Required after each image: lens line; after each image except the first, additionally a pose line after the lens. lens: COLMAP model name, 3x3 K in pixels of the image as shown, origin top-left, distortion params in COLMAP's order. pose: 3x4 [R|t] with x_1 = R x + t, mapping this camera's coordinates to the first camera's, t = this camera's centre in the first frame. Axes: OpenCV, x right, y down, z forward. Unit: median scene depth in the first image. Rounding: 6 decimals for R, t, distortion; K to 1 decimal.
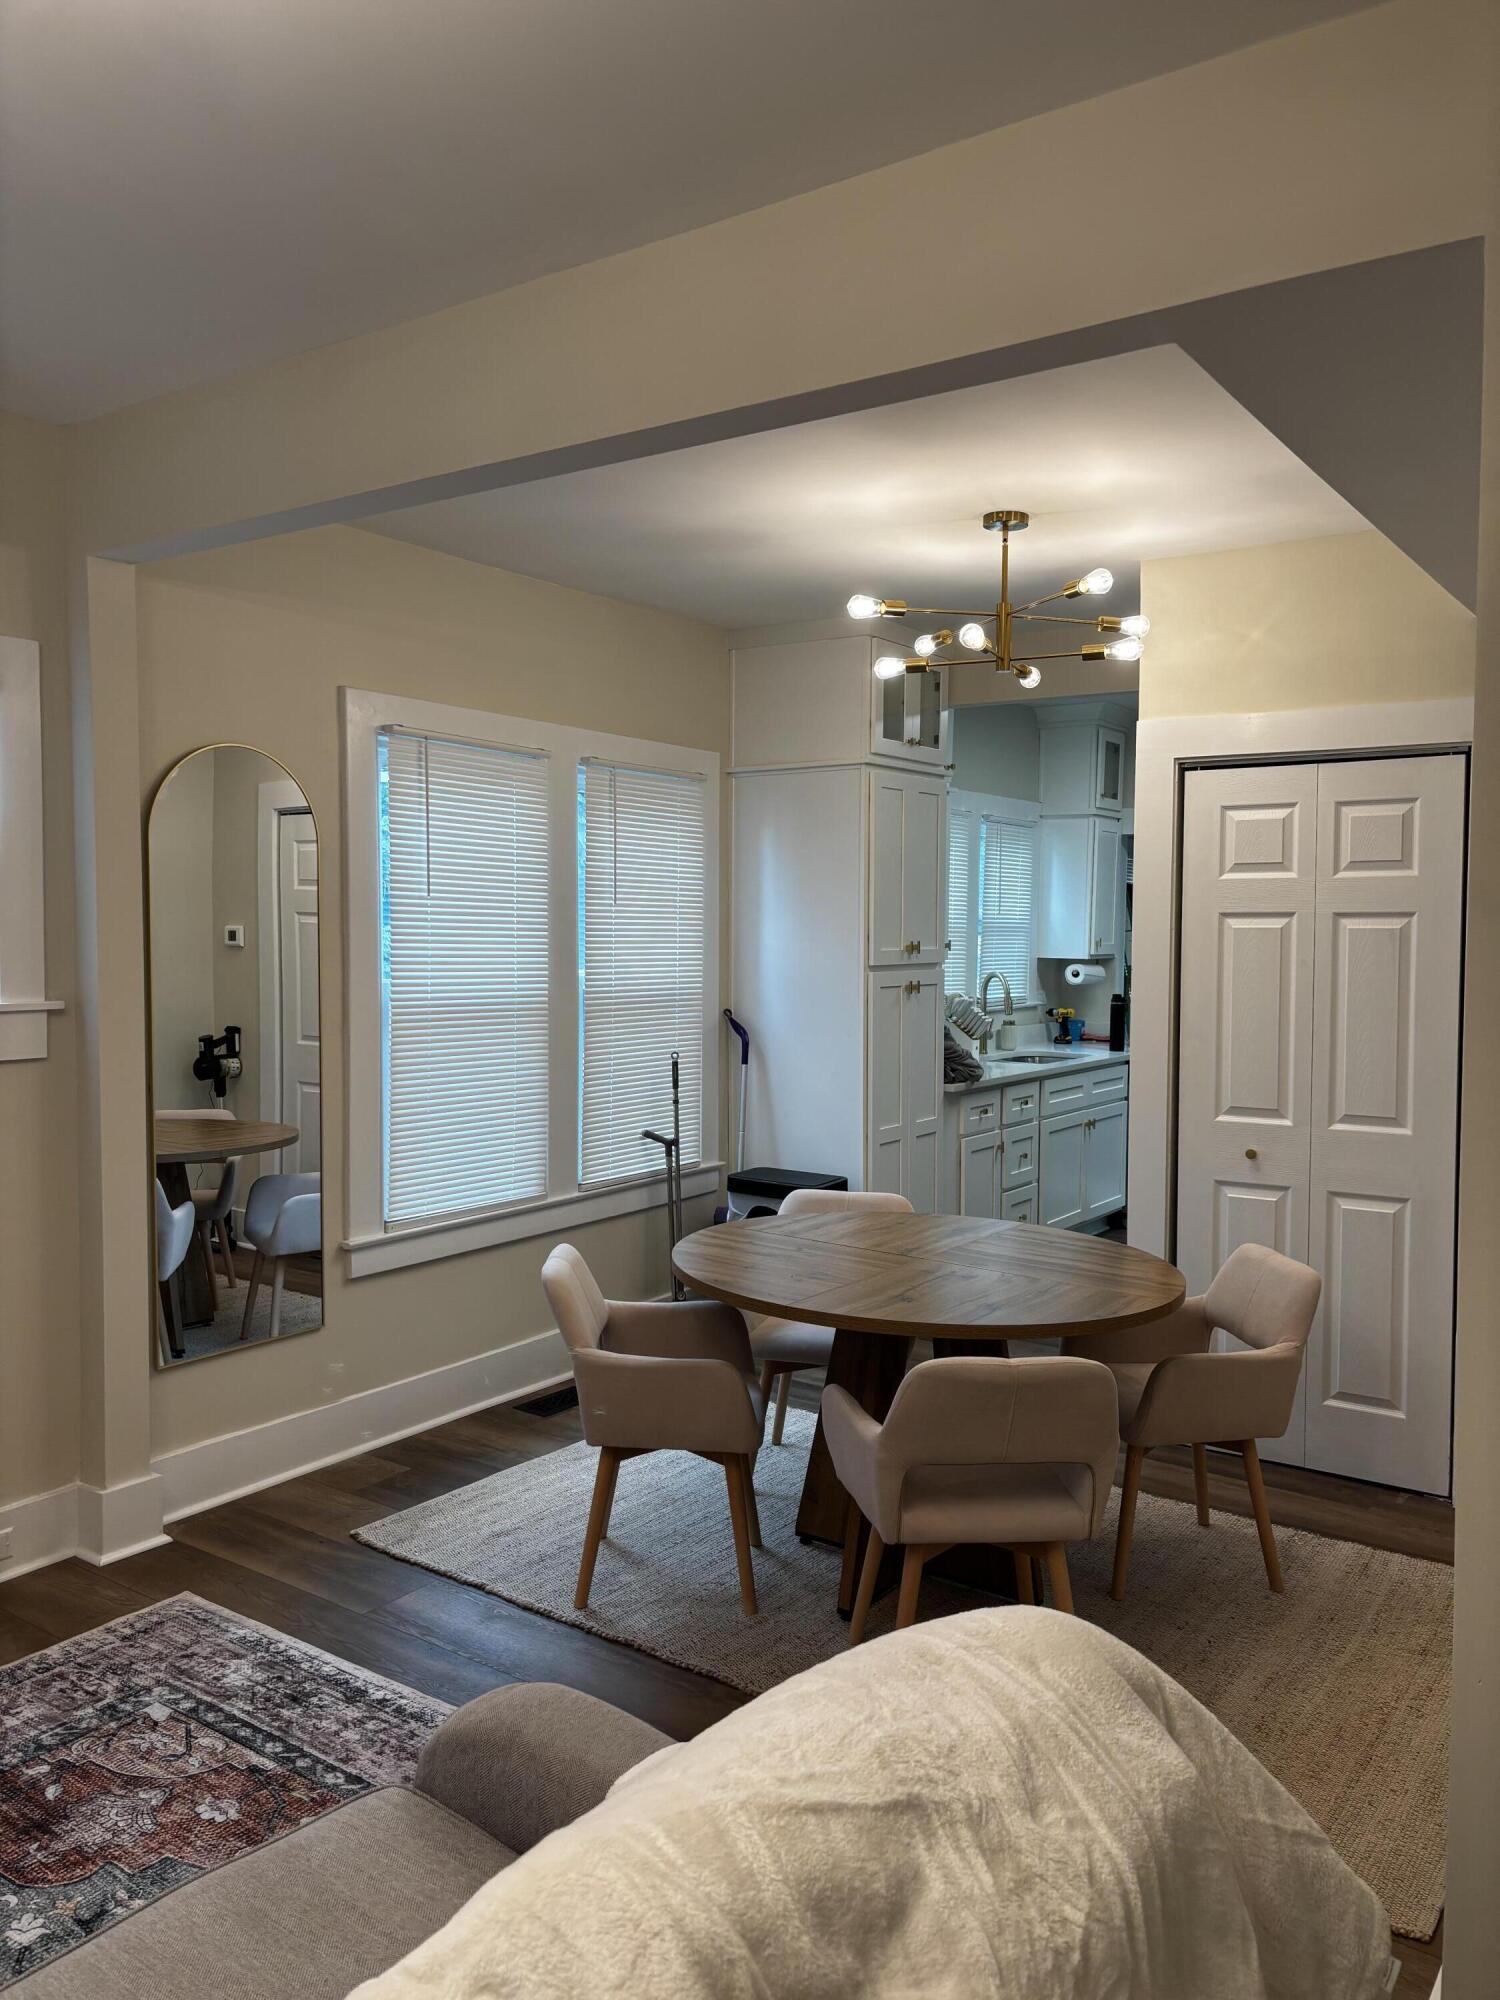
lens RADIAL K [[1502.3, 0, 743.8], [0, 1502.3, 996.8], [0, 0, 1]] dist [0.004471, 0.002528]
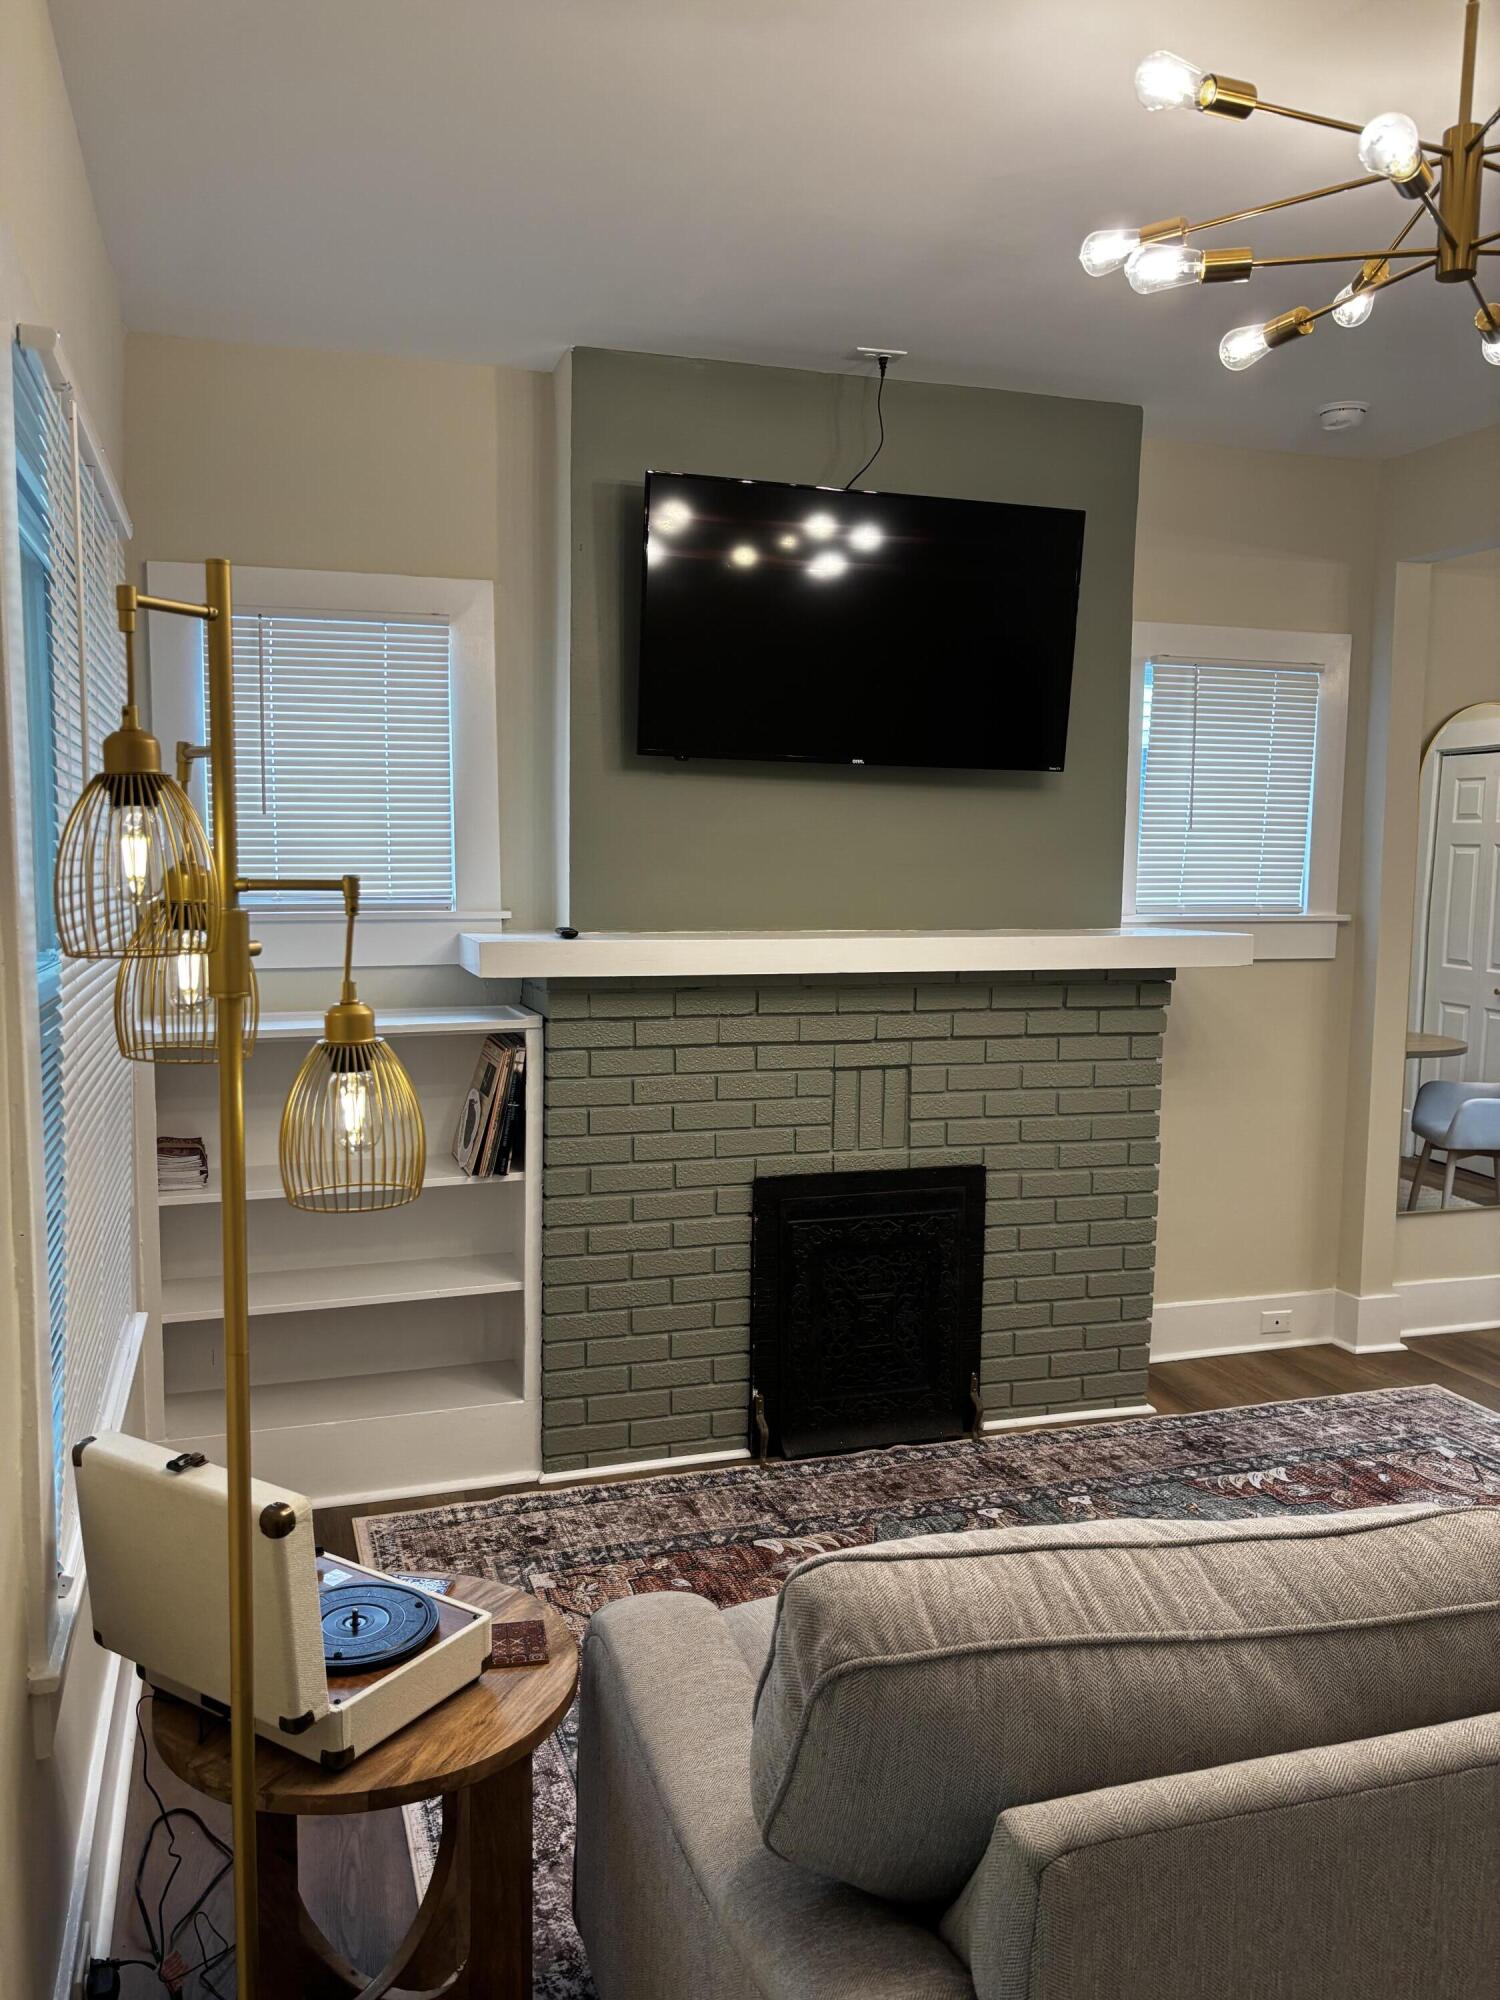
lens RADIAL K [[1502.3, 0, 743.8], [0, 1502.3, 996.8], [0, 0, 1]] dist [0.004471, 0.002528]
pose [[0.795251, 0.068375, -0.602413, -0.087290], [-0.040923, 0.997408, 0.059184, 0.017595], [0.604898, -0.022414, 0.795987, -0.333920]]
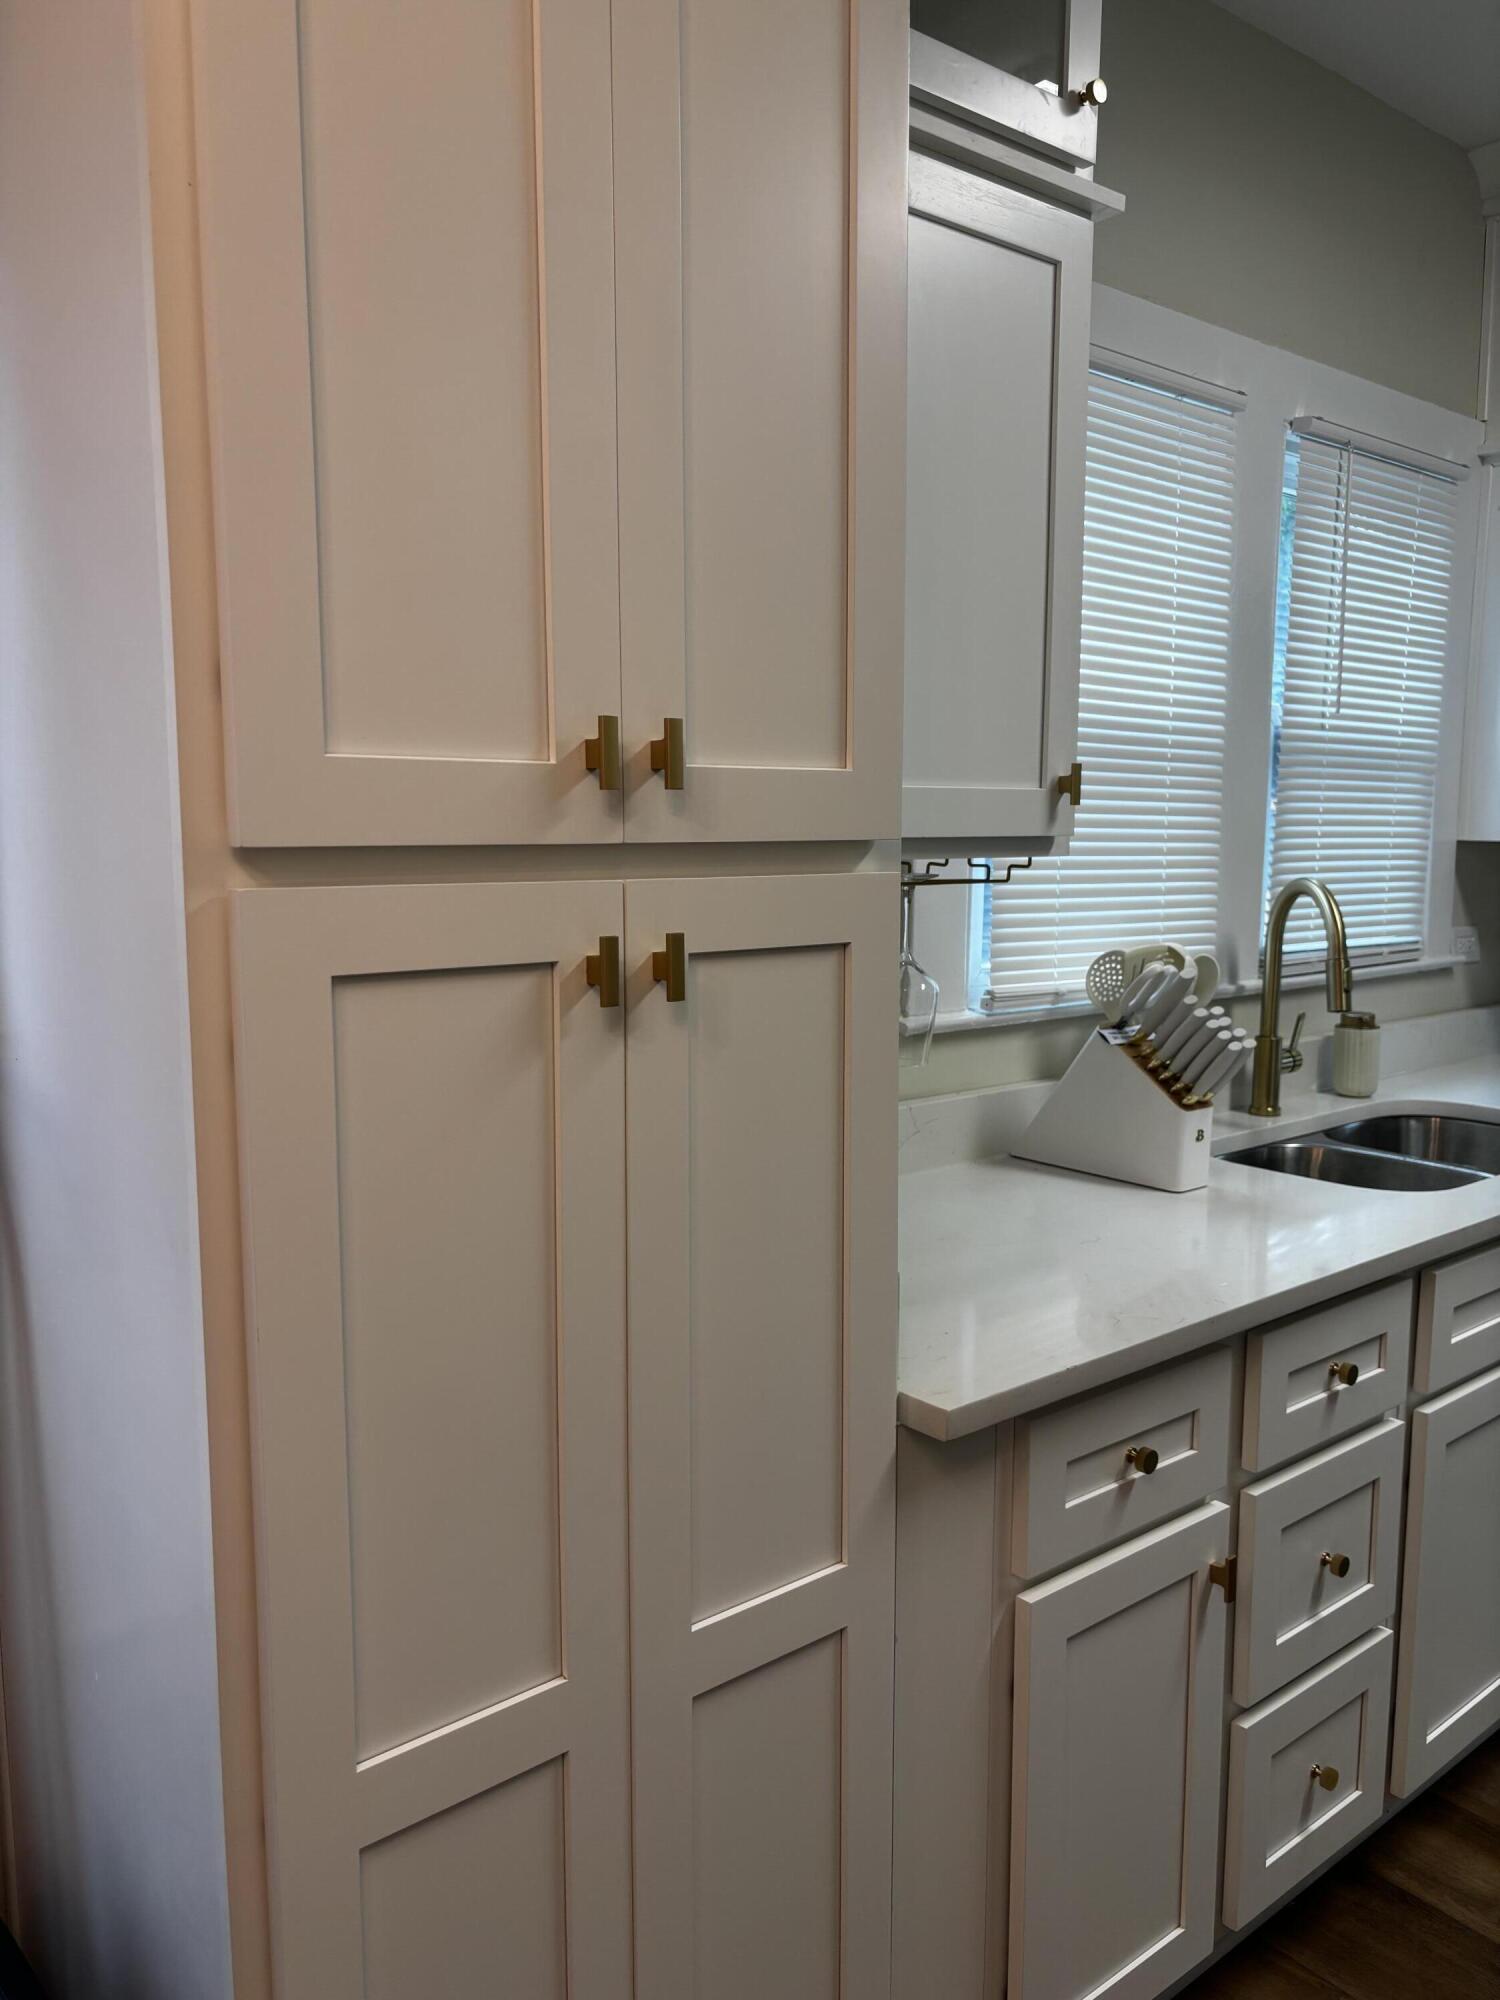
lens RADIAL K [[1502.3, 0, 743.8], [0, 1502.3, 996.8], [0, 0, 1]] dist [0.004471, 0.002528]
pose [[0.962382, 0.027187, -0.270335, 0.291219], [-0.008598, 0.997530, 0.069712, -0.026638], [0.271563, -0.064766, 0.960239, 1.352127]]
